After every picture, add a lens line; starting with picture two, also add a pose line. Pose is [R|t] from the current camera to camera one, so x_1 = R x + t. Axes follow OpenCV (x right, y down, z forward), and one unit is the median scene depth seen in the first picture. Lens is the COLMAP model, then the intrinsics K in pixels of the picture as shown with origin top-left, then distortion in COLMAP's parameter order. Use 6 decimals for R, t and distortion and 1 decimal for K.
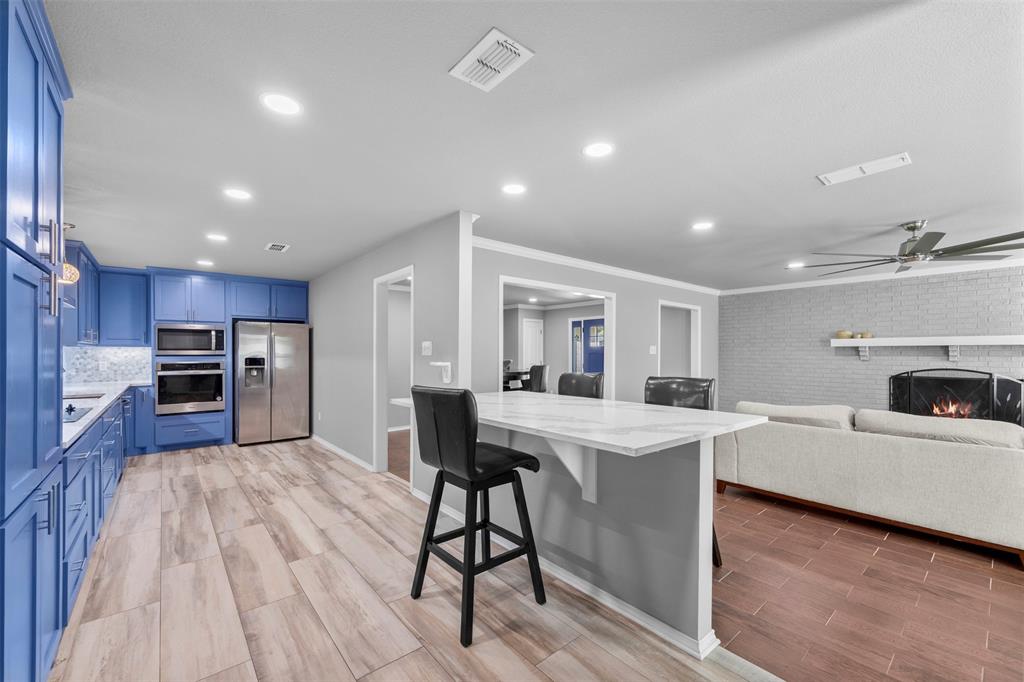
lens RADIAL K [[414.9, 0, 509.5], [0, 414.9, 350.8], [0, 0, 1]] dist [0.000062, 0.001869]
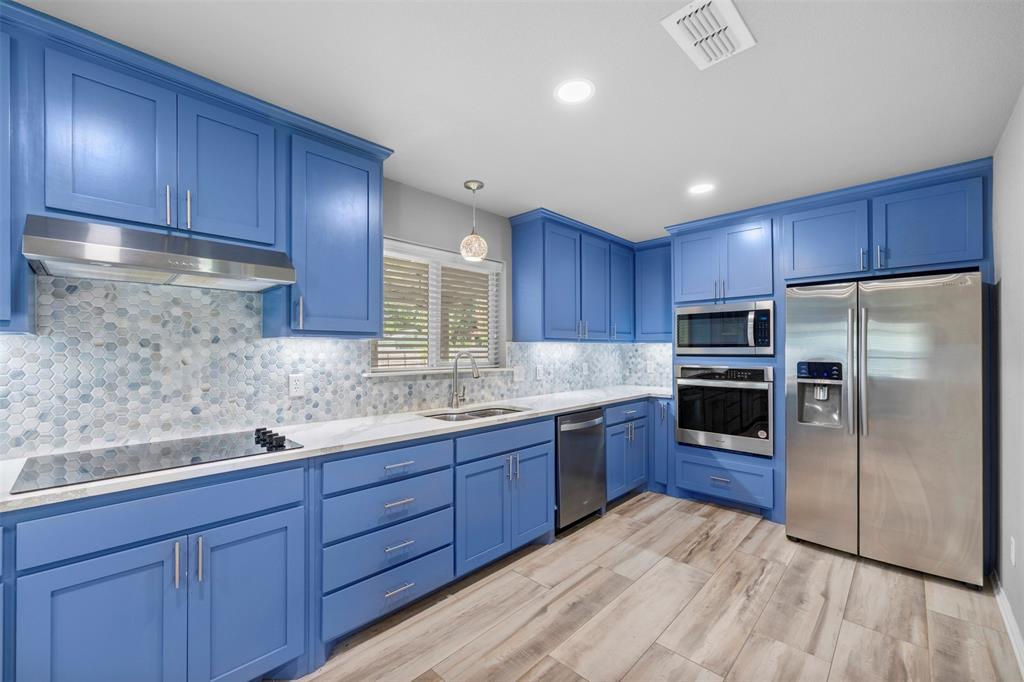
lens RADIAL K [[414.9, 0, 511.9], [0, 414.9, 348.0], [0, 0, 1]] dist [0.000062, 0.001869]
pose [[0.109915, -0.004101, -0.993933, -0.270067], [0.008236, 0.999961, -0.003215, -0.000342], [0.993907, -0.007833, 0.109944, 0.877442]]
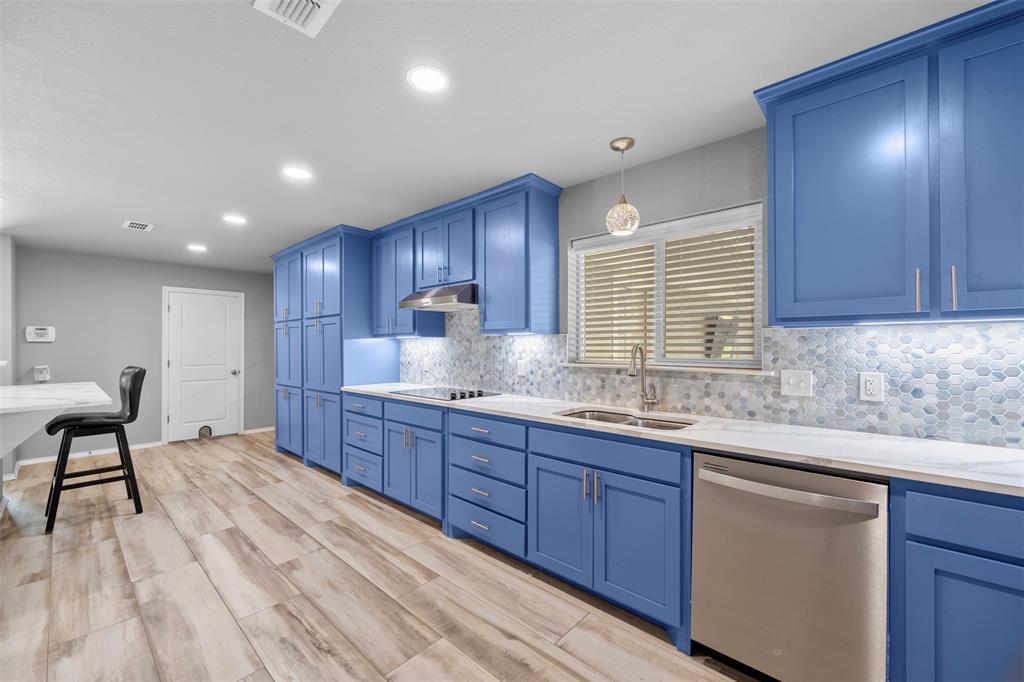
lens RADIAL K [[414.9, 0, 516.9], [0, 414.9, 347.5], [0, 0, 1]] dist [0.000062, 0.001869]
pose [[-0.989893, 0.007895, -0.141598, -0.728414], [0.007604, 0.999968, 0.002599, 0.004178], [0.141614, 0.001496, -0.989921, 1.429710]]
